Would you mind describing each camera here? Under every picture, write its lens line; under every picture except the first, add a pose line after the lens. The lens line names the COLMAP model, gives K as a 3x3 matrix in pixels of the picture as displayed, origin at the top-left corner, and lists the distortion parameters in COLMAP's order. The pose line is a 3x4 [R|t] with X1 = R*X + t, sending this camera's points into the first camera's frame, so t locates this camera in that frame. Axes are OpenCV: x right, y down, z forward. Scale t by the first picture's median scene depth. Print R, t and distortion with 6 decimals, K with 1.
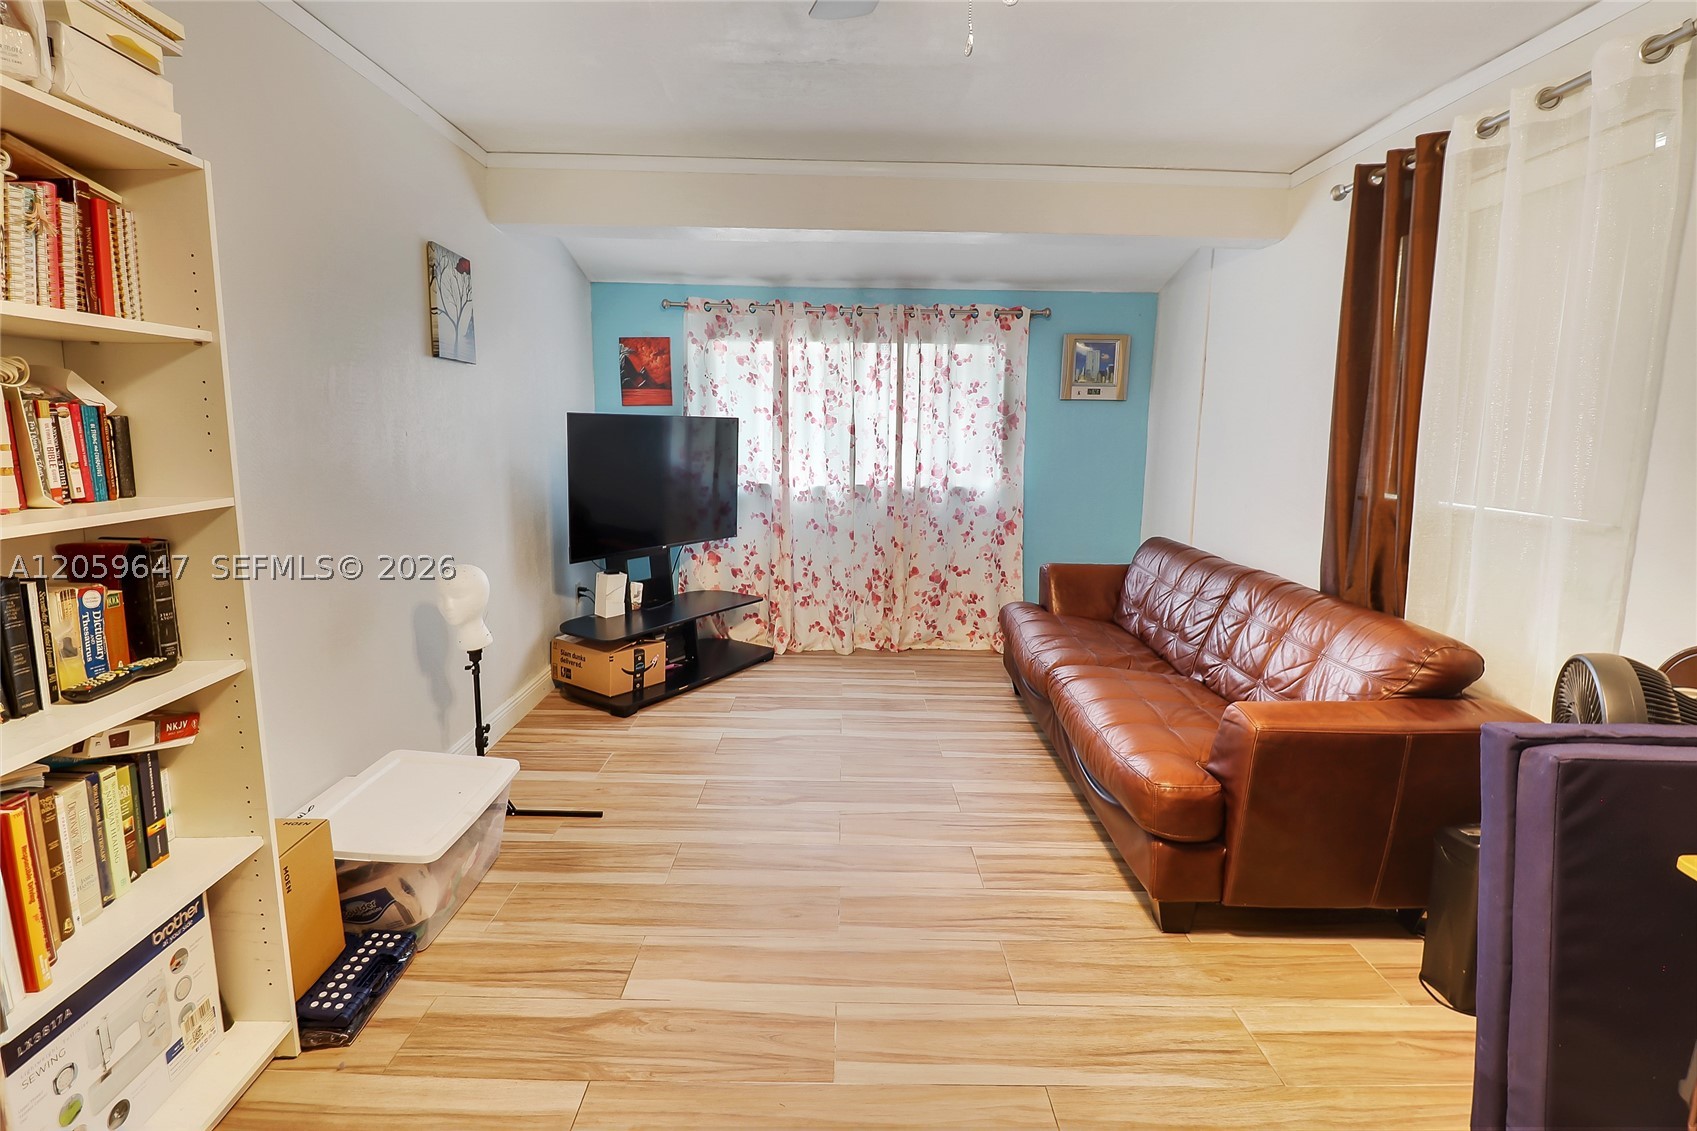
lens RADIAL K [[787.8, 0, 847.5], [0, 787.8, 539.1], [0, 0, 1]] dist [-0.001429, -0.012453]
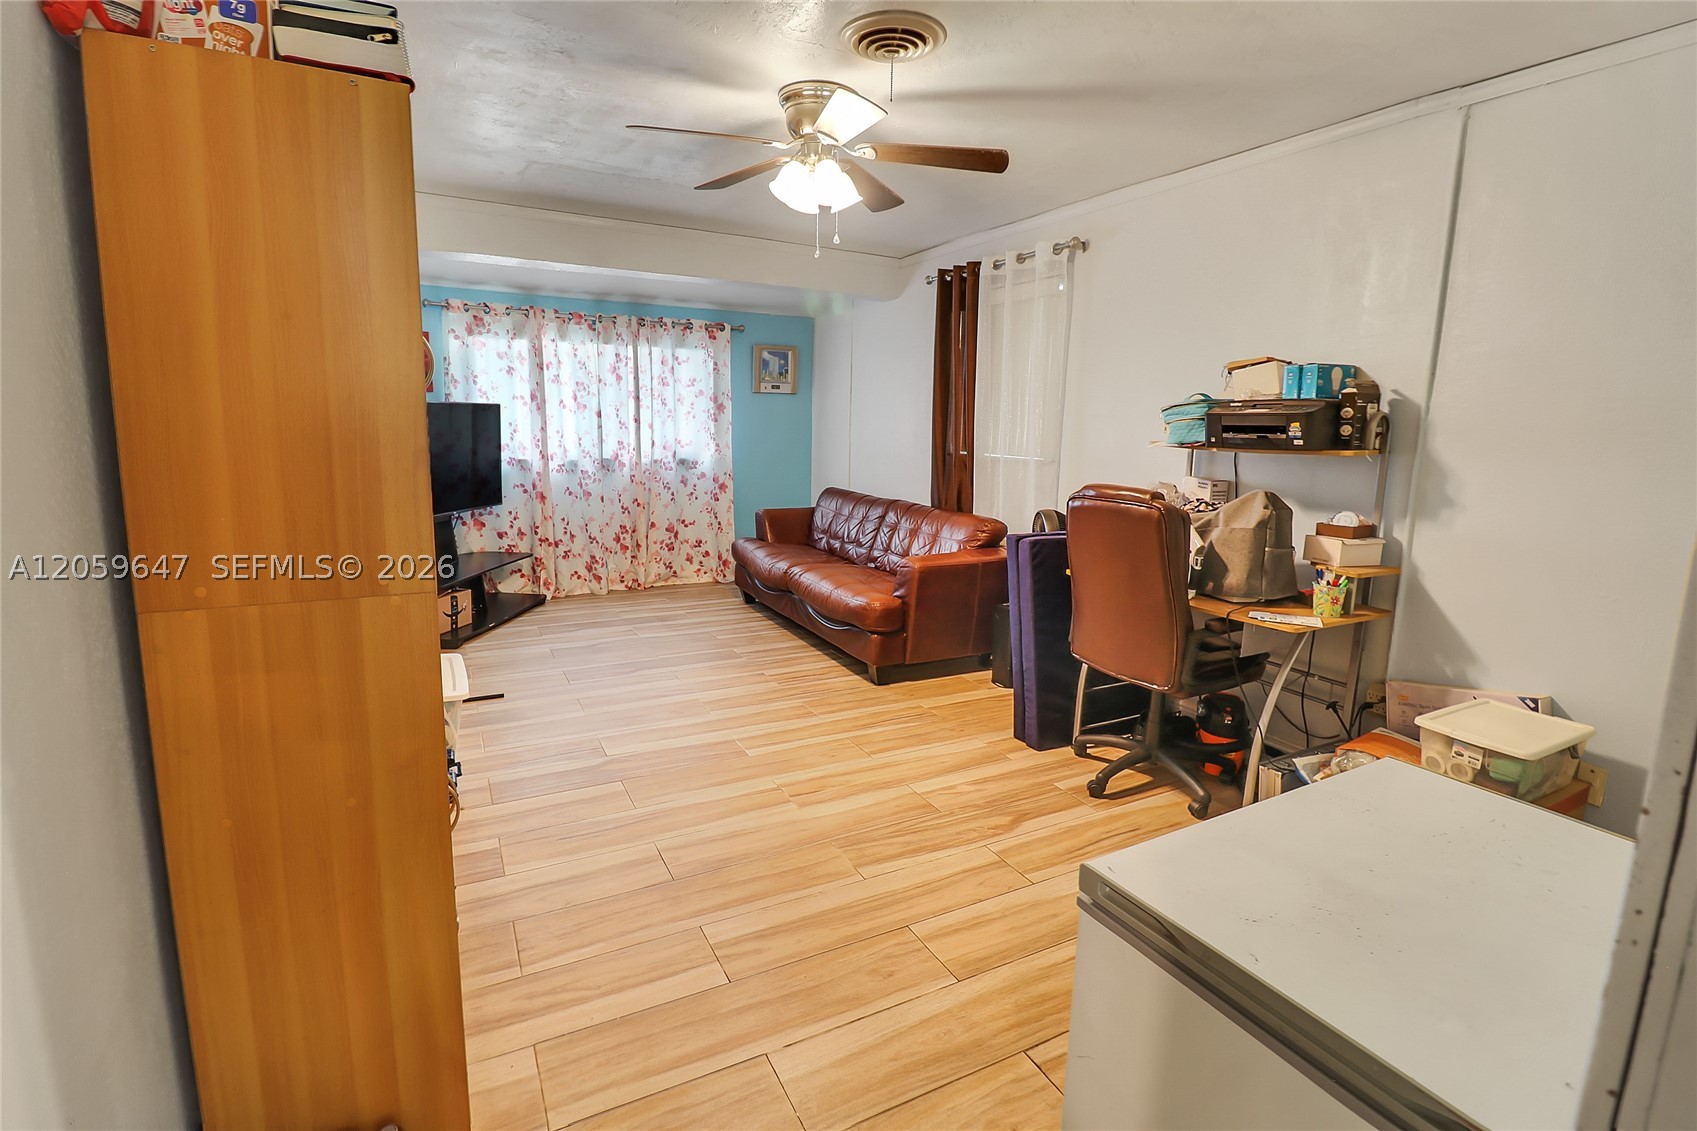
lens RADIAL K [[787.8, 0, 847.5], [0, 787.8, 539.1], [0, 0, 1]] dist [-0.001429, -0.012453]
pose [[0.886378, -0.068129, 0.457923, -0.232395], [0.058456, 0.997666, 0.035279, 0.038525], [-0.459258, -0.004502, 0.888292, -0.294405]]
